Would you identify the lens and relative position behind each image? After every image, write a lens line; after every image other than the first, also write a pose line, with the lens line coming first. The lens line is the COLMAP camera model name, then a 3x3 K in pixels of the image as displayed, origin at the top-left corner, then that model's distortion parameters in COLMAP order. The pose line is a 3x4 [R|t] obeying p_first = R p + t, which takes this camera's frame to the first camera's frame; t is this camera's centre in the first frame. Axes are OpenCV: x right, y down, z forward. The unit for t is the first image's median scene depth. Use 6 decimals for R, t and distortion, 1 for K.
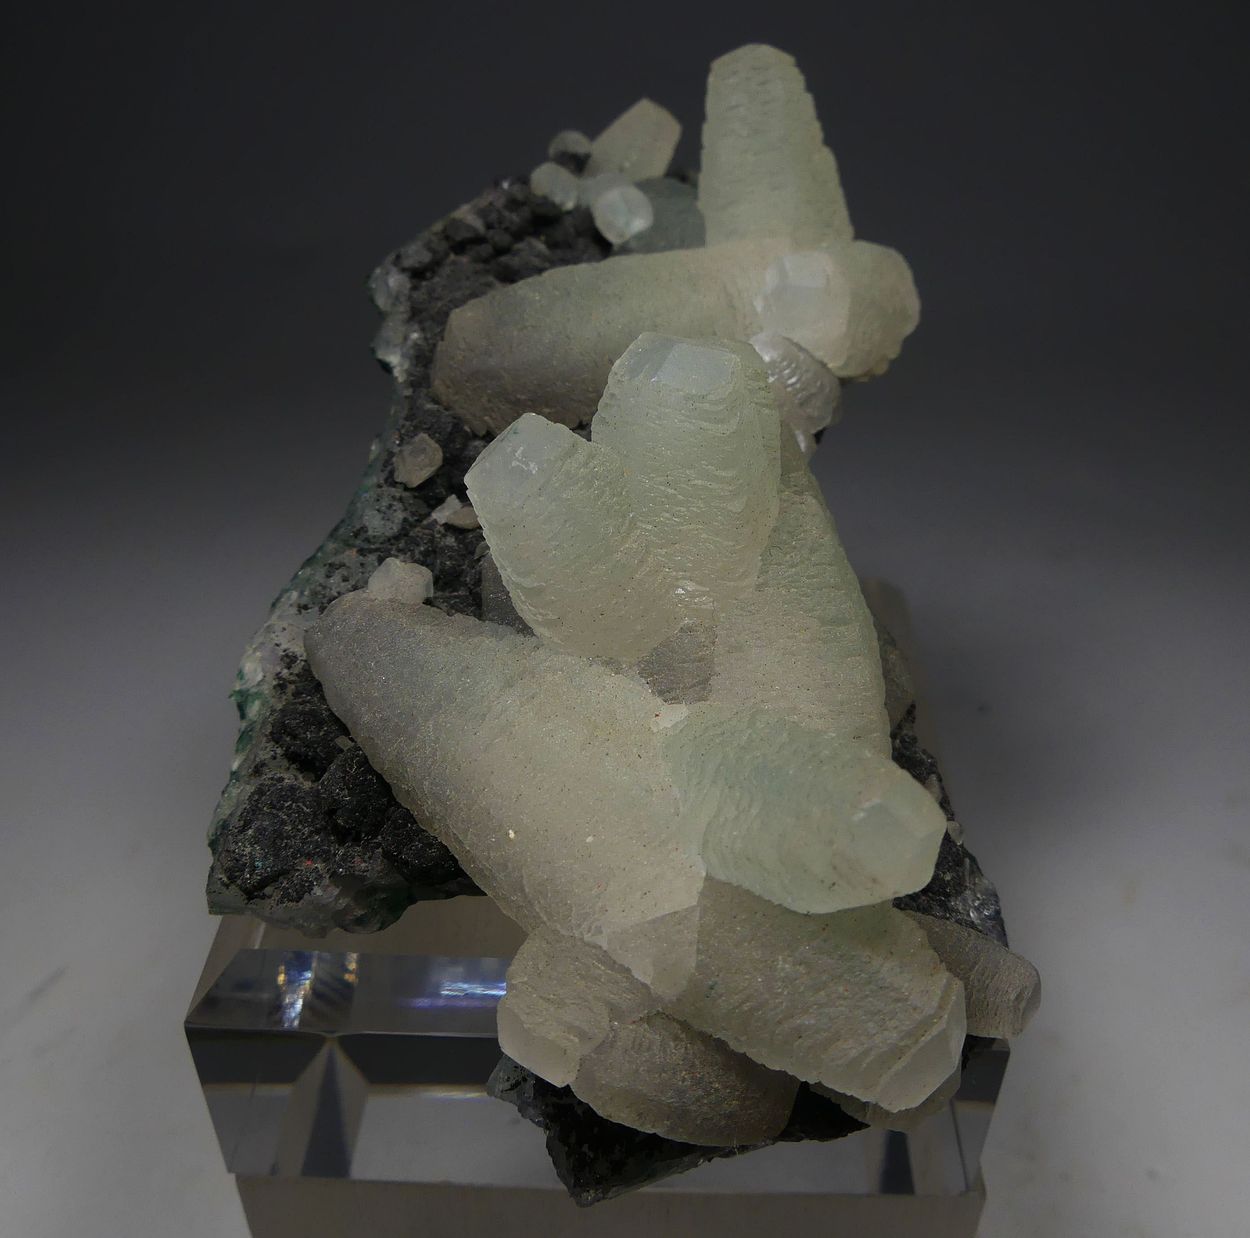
lens RADIAL K [[1470.1, 0, 625.0], [0, 1470.1, 619.0], [0, 0, 1]] dist [-0.018361, -0.024600]
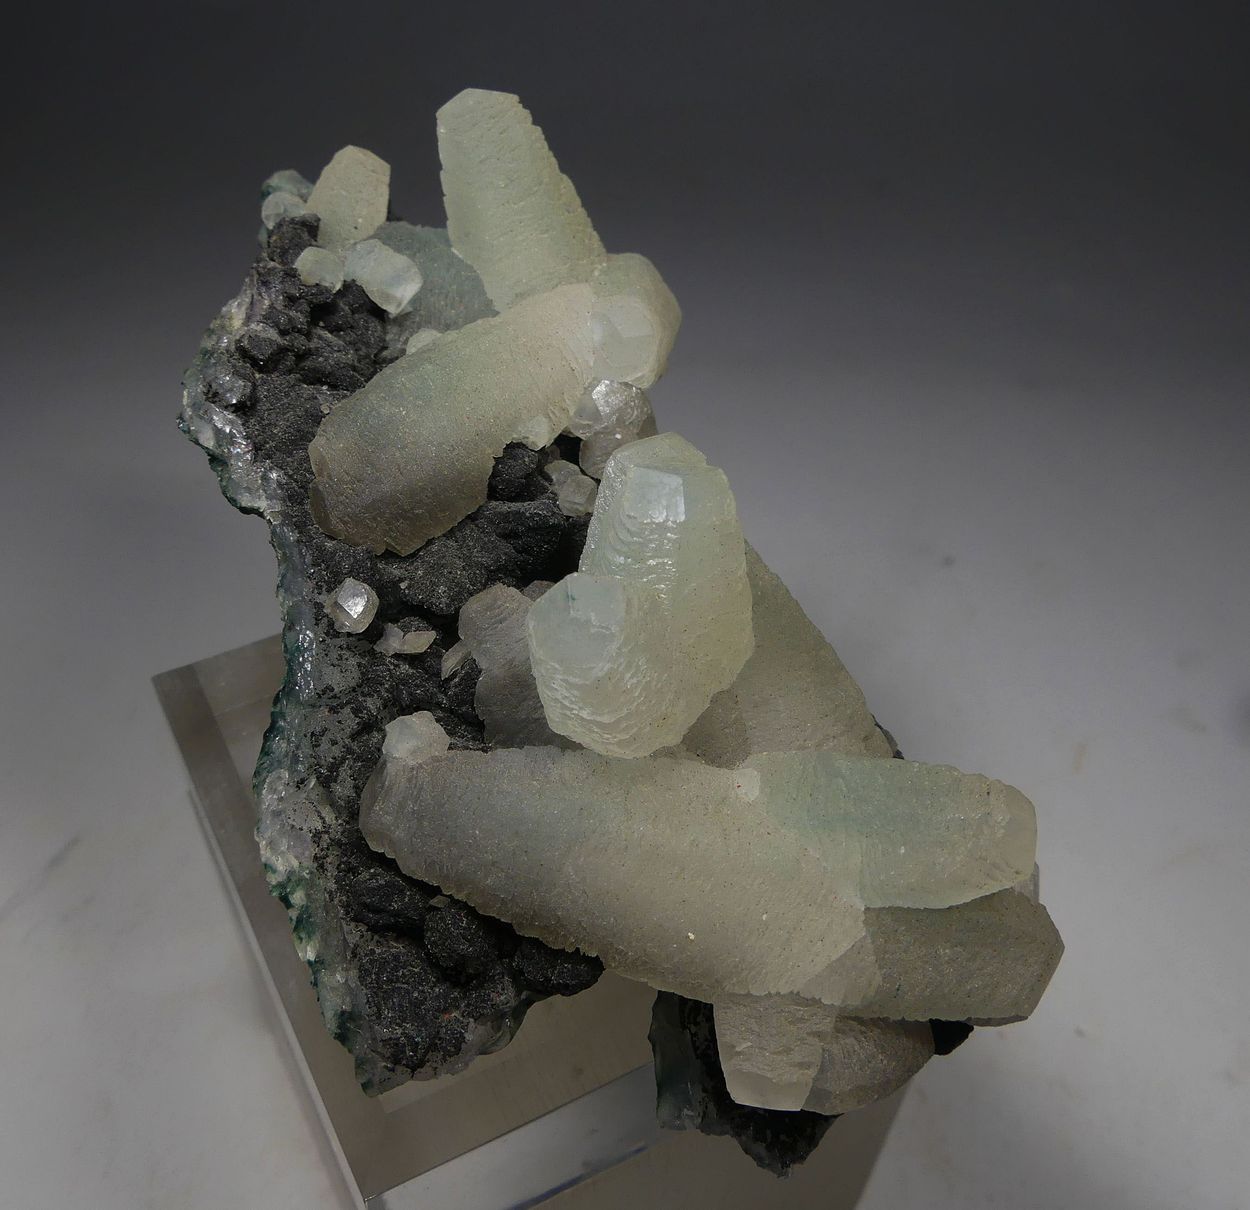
lens RADIAL K [[1572.3, 0, 625.0], [0, 1572.3, 605.0], [0, 0, 1]] dist [-0.017670, -0.008197]
pose [[0.864266, -0.328115, 0.381293, -0.452917], [0.261494, 0.940571, 0.216672, -0.339692], [-0.429726, -0.087556, 0.898704, -0.063746]]
